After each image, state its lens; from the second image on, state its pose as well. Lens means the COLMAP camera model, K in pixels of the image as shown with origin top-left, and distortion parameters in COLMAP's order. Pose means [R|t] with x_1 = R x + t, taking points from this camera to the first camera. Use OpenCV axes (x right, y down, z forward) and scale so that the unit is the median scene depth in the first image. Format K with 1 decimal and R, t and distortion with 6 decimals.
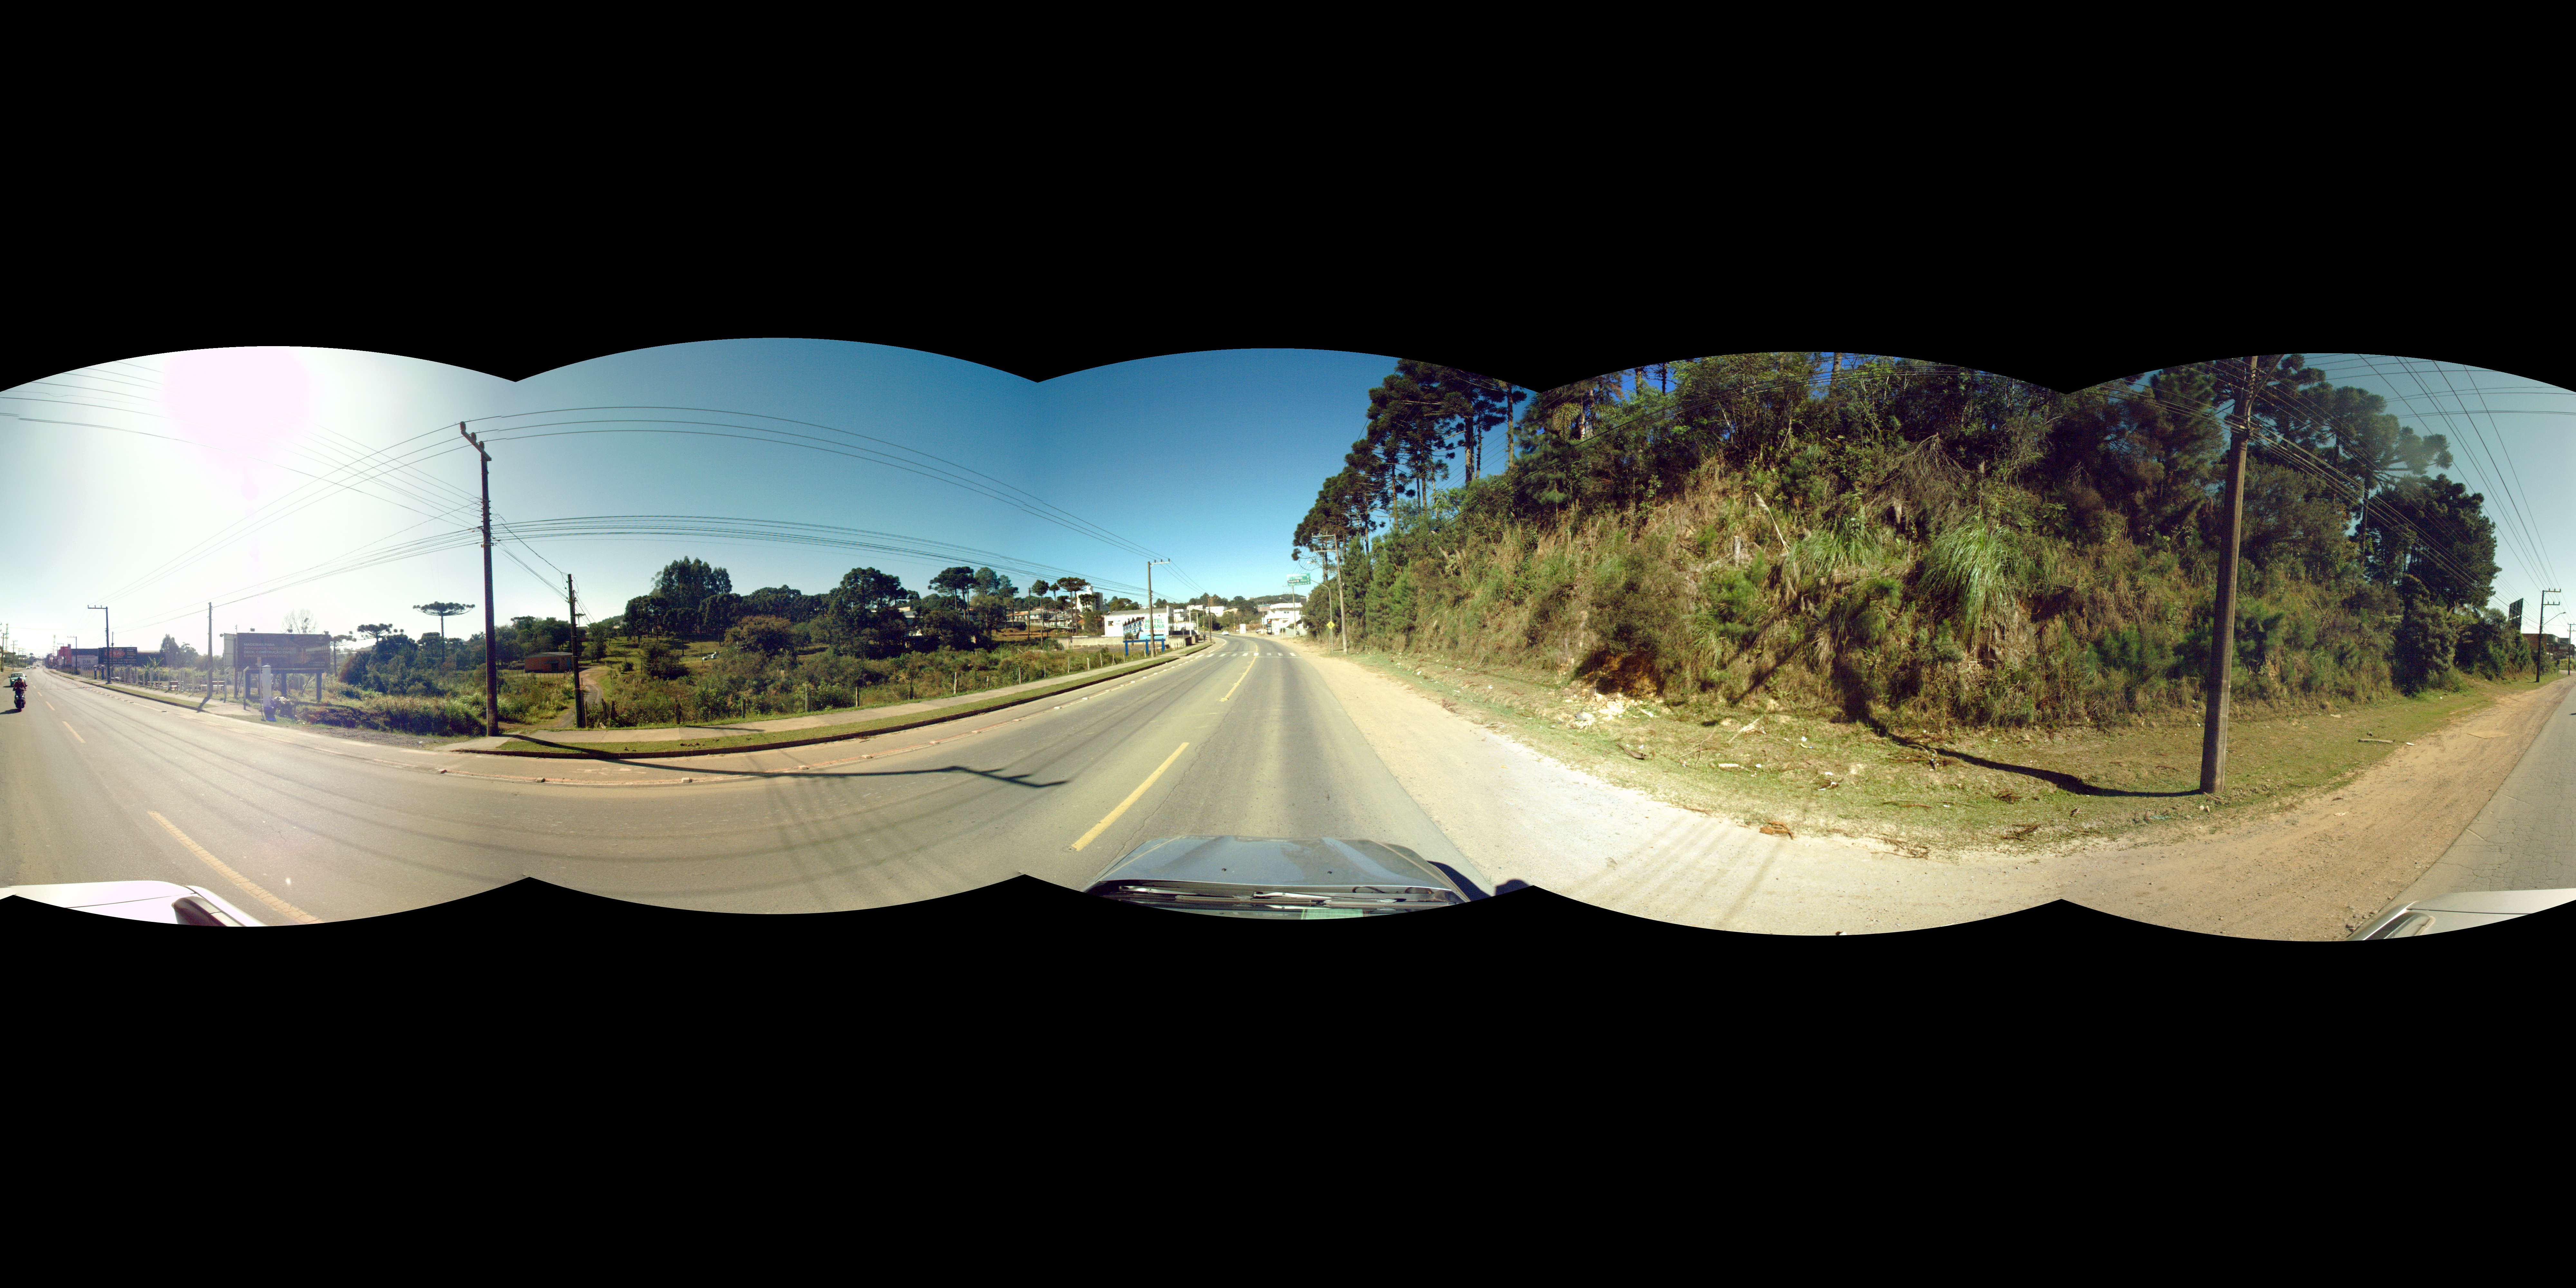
lens RADIAL K [[6994.9, 0, 1288.0], [0, 6994.9, 644.0], [0, 0, 1]] dist [0.002265, 0.192142]
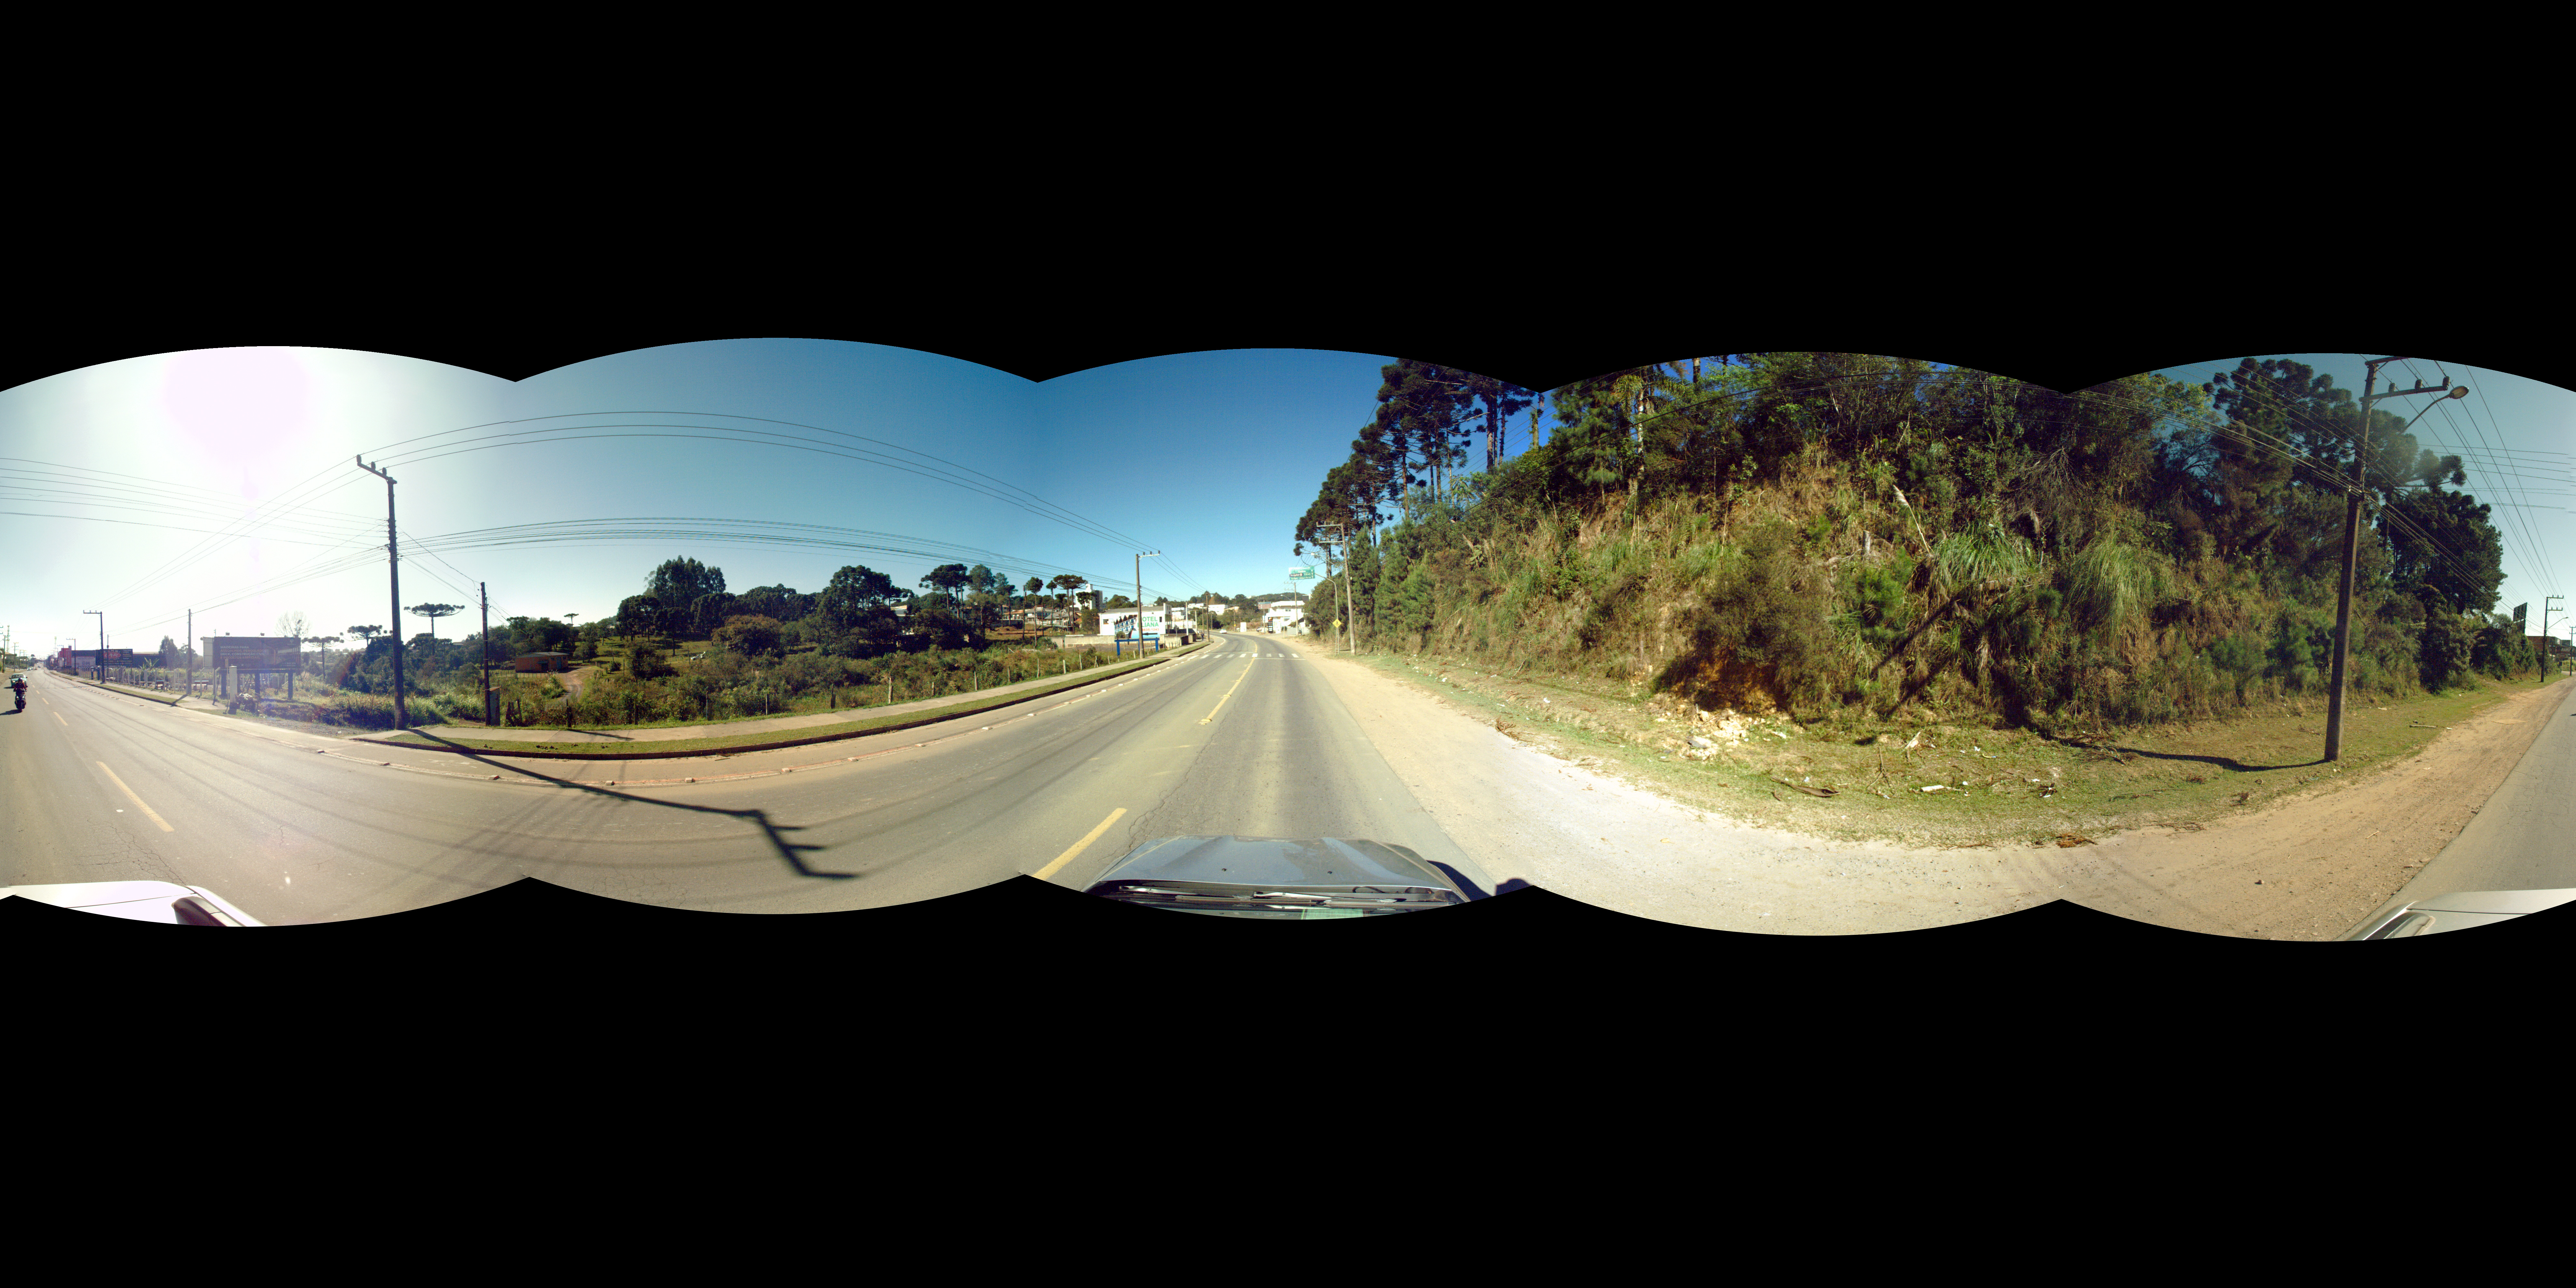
lens RADIAL K [[6028.4, 0, 1289.9], [0, 6028.4, 316.5], [0, 0, 1]] dist [0.136828, -0.238172]
pose [[0.999998, -0.001482, 0.001275, -0.000875], [0.001548, 0.998578, -0.053288, -0.000594], [-0.001194, 0.053290, 0.998578, 0.151233]]
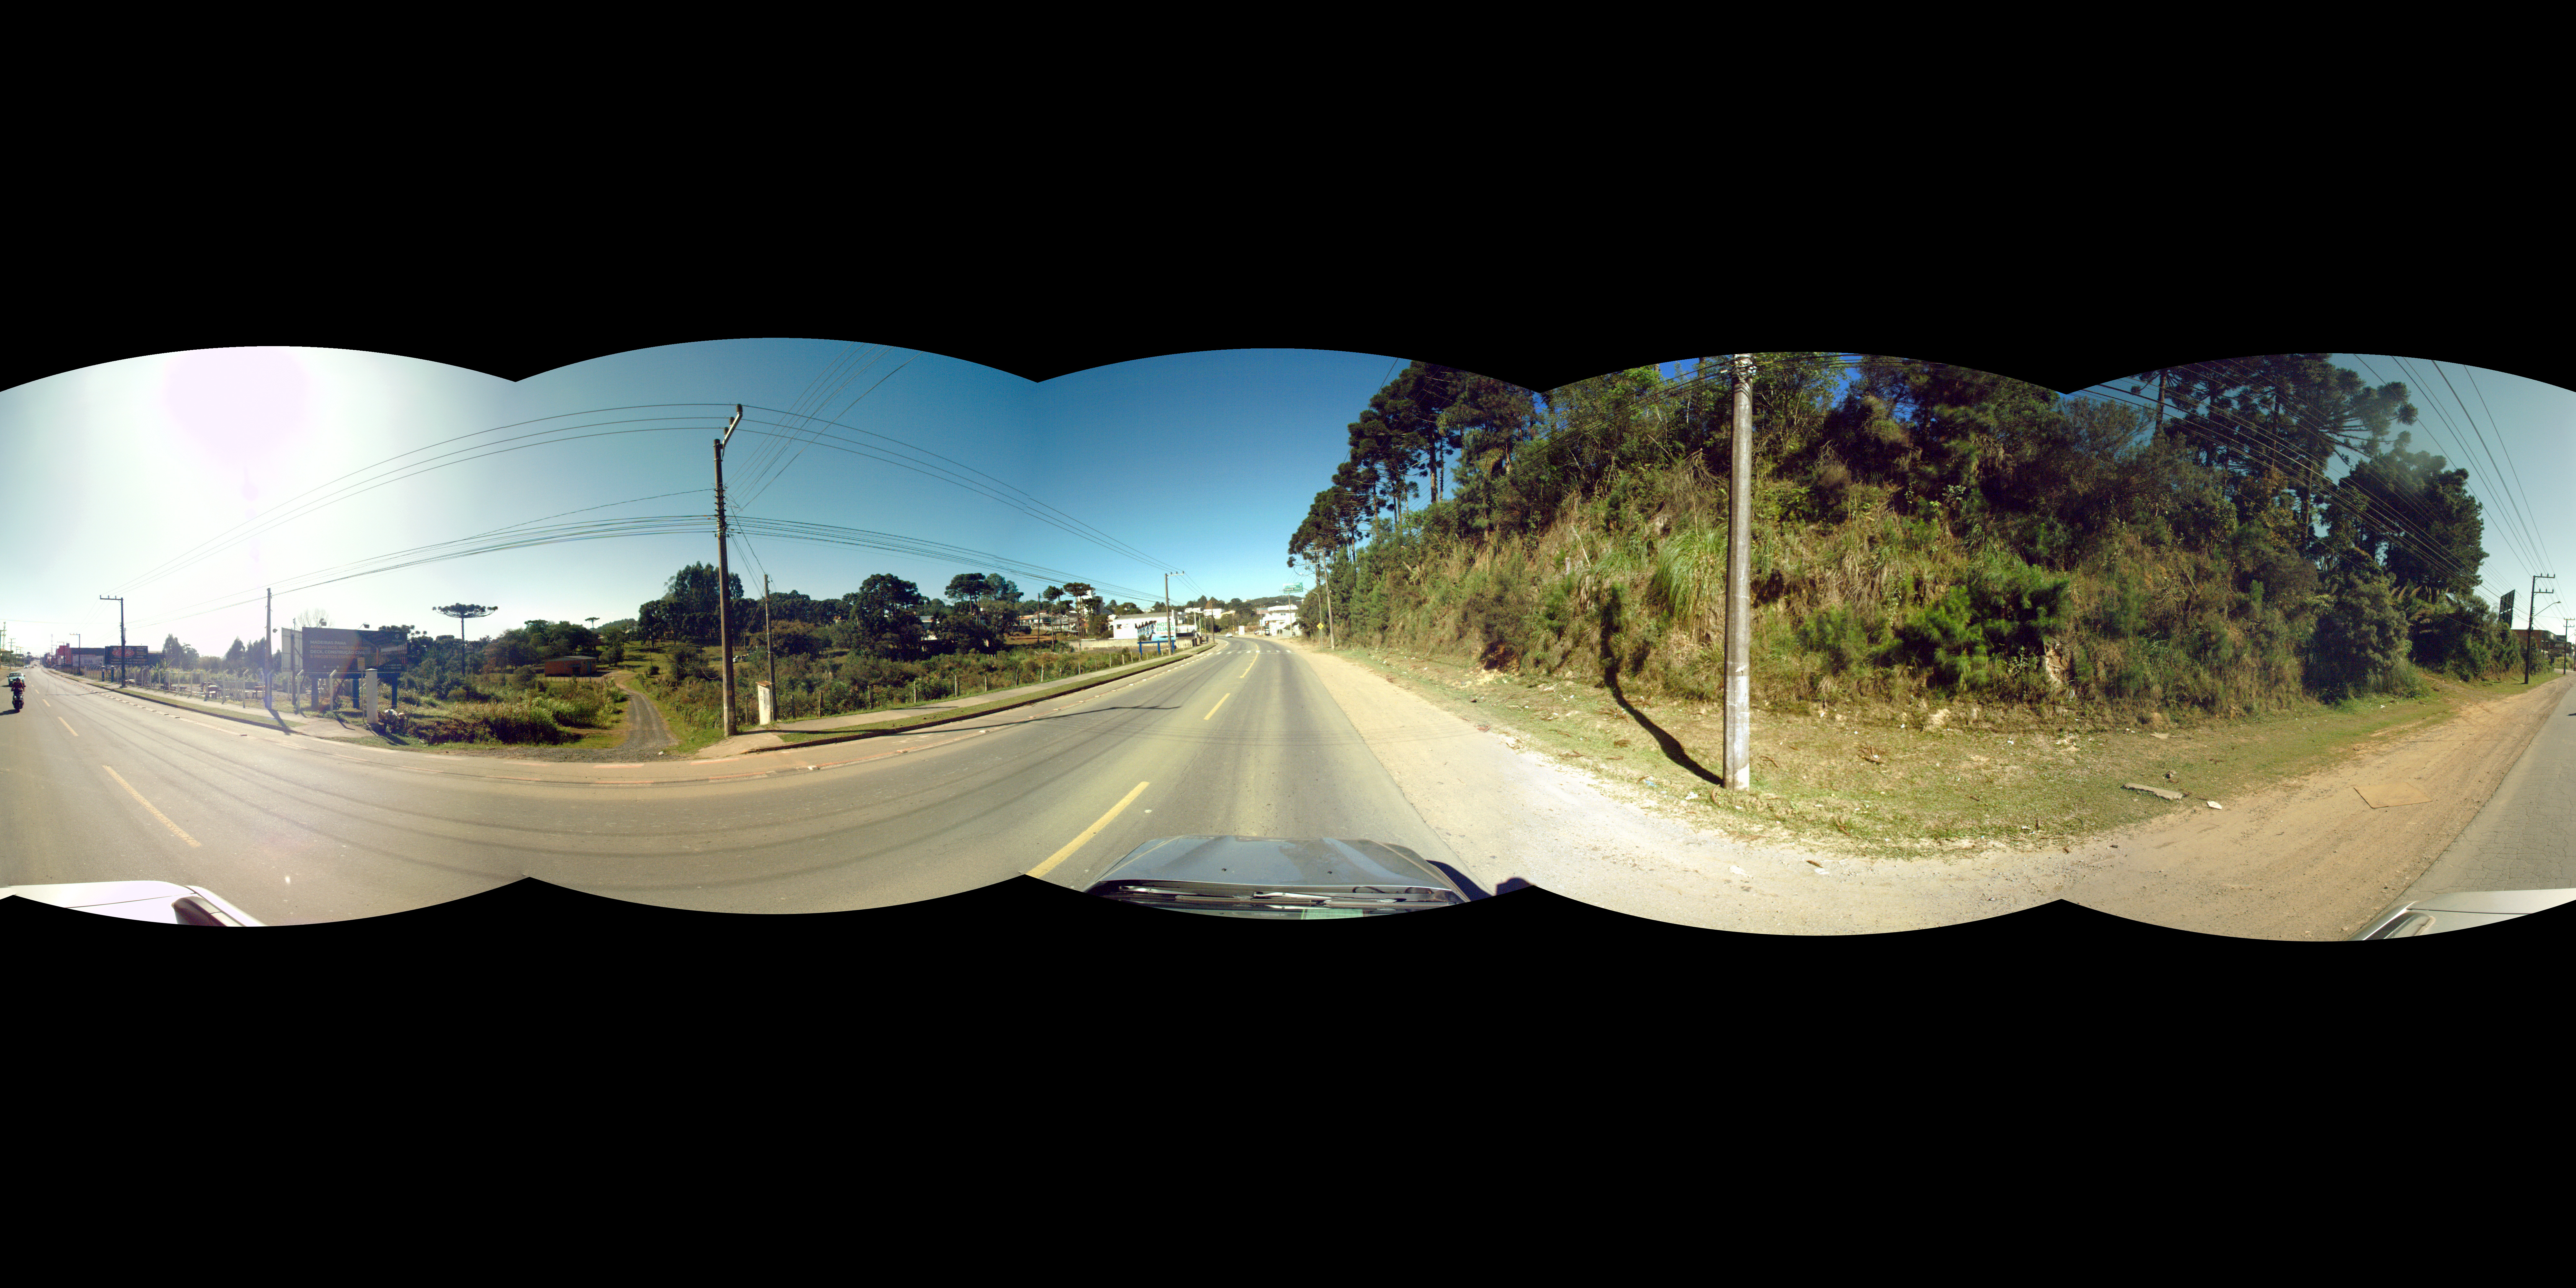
lens RADIAL K [[10201.7, 0, 1223.6], [0, 10201.7, 270.3], [0, 0, 1]] dist [-1.551925, 69.970216]
pose [[0.999961, -0.004022, -0.007879, 0.002886], [0.003717, 0.999258, -0.038347, 0.002261], [0.008027, 0.038317, 0.999233, -0.506608]]
